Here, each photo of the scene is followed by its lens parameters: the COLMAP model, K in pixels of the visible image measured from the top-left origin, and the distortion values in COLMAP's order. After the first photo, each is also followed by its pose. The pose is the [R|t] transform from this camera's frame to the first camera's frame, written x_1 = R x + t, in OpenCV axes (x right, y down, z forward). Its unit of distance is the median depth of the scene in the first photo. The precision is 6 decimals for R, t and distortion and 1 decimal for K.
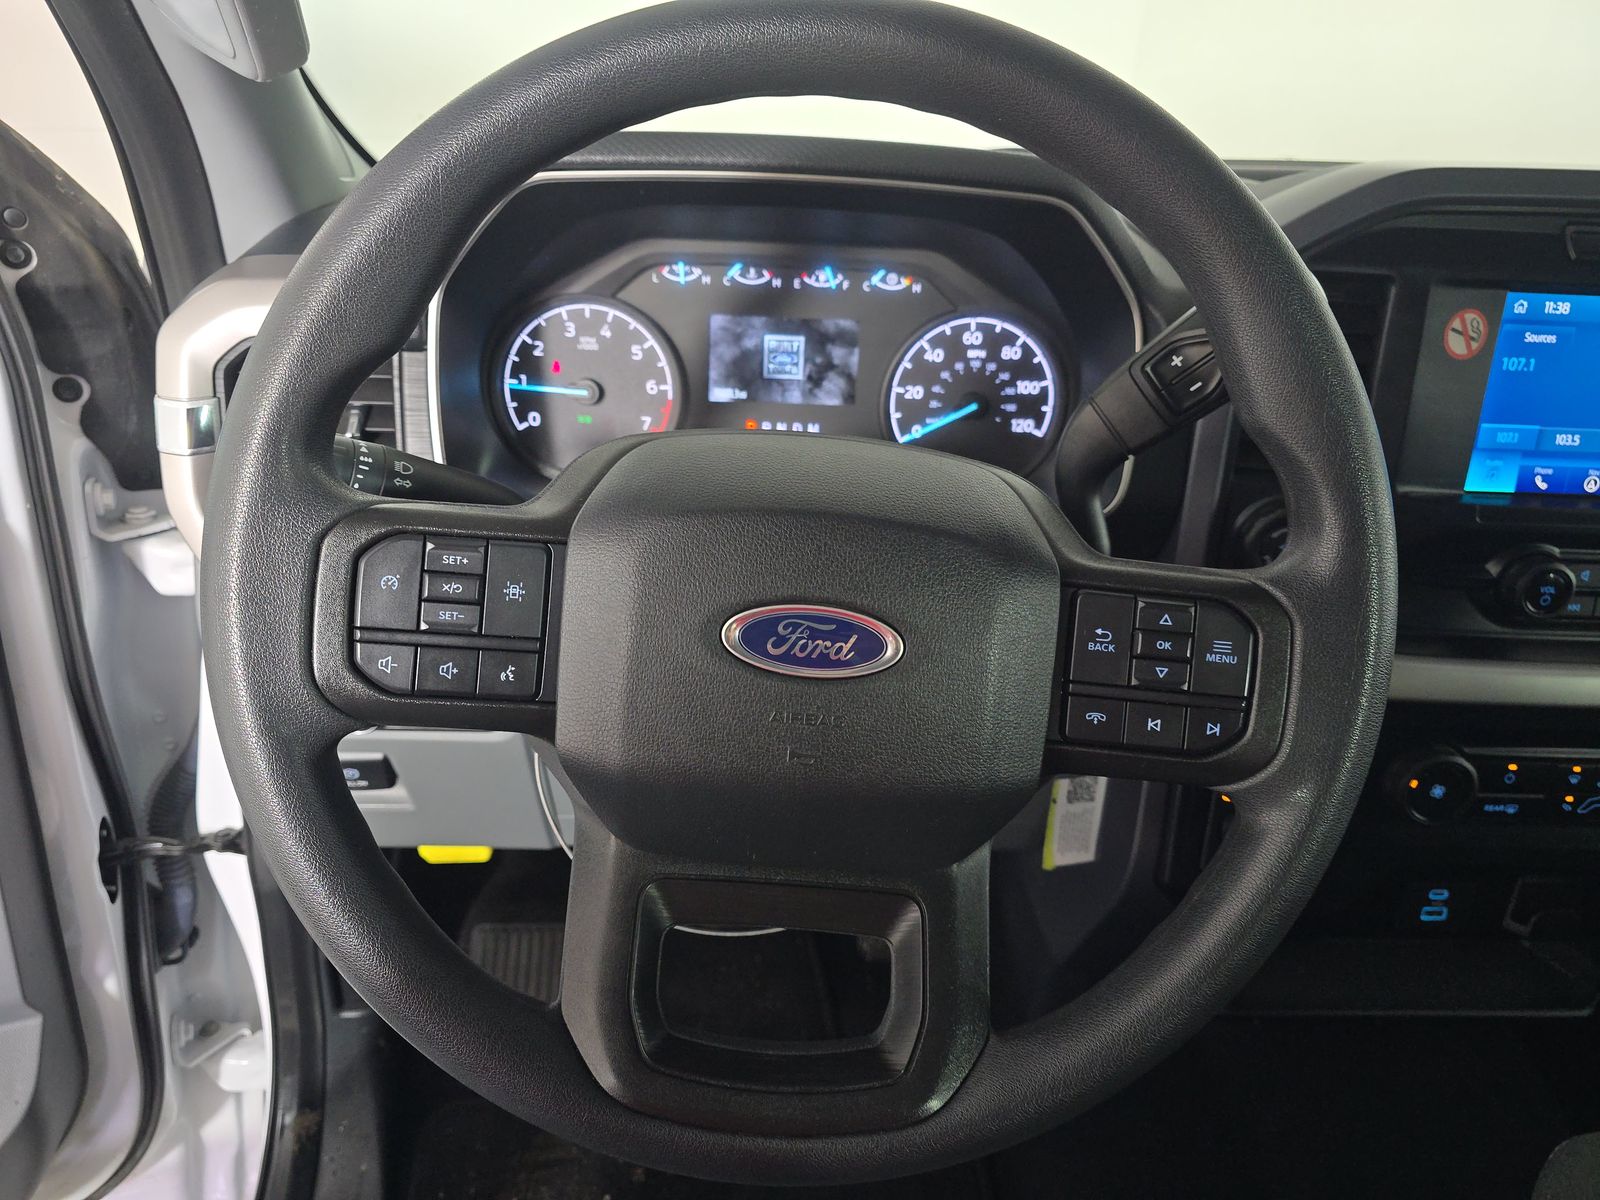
lens RADIAL K [[1066.8, 0, 807.1], [0, 1066.8, 611.5], [0, 0, 1]] dist [0.087765, -0.084014]
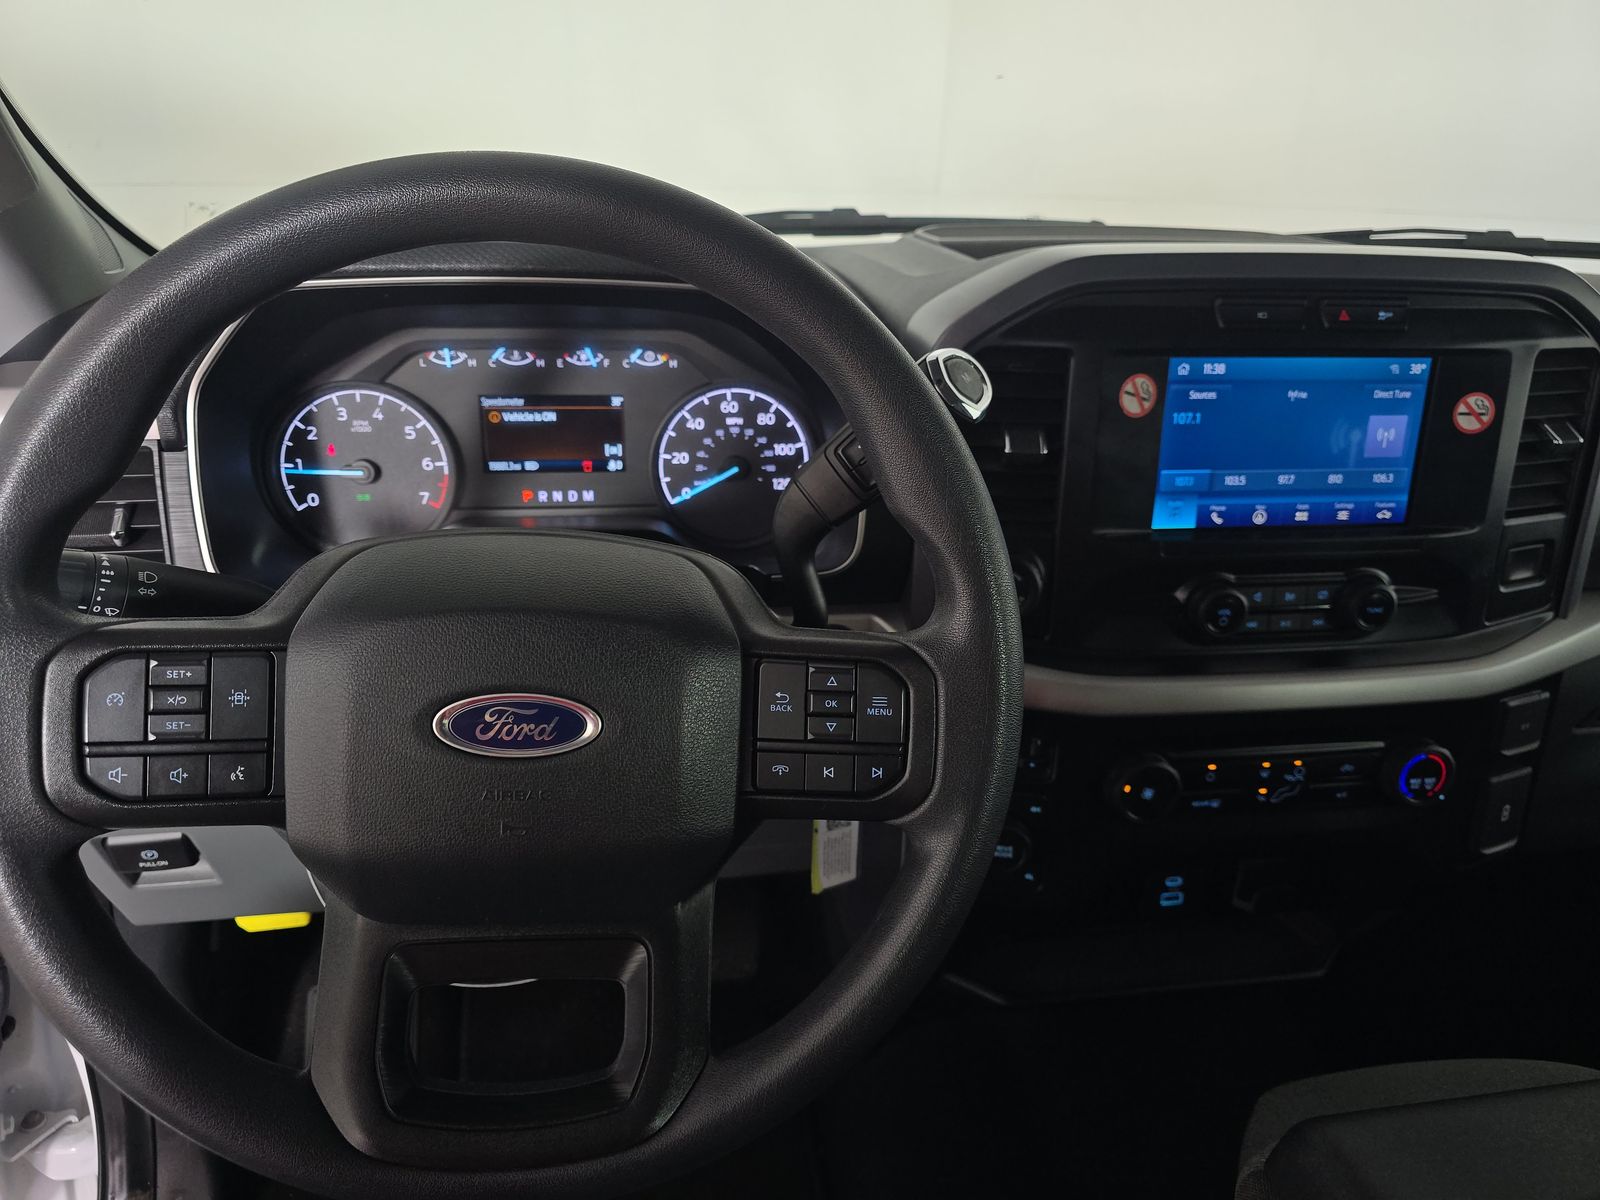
lens RADIAL K [[1109.3, 0, 839.5], [0, 1109.3, 596.3], [0, 0, 1]] dist [0.095452, -0.070788]
pose [[0.994355, -0.062011, 0.086102, 0.168036], [0.062709, 0.998017, -0.005432, -0.053860], [-0.085595, 0.010800, 0.996272, -0.140768]]
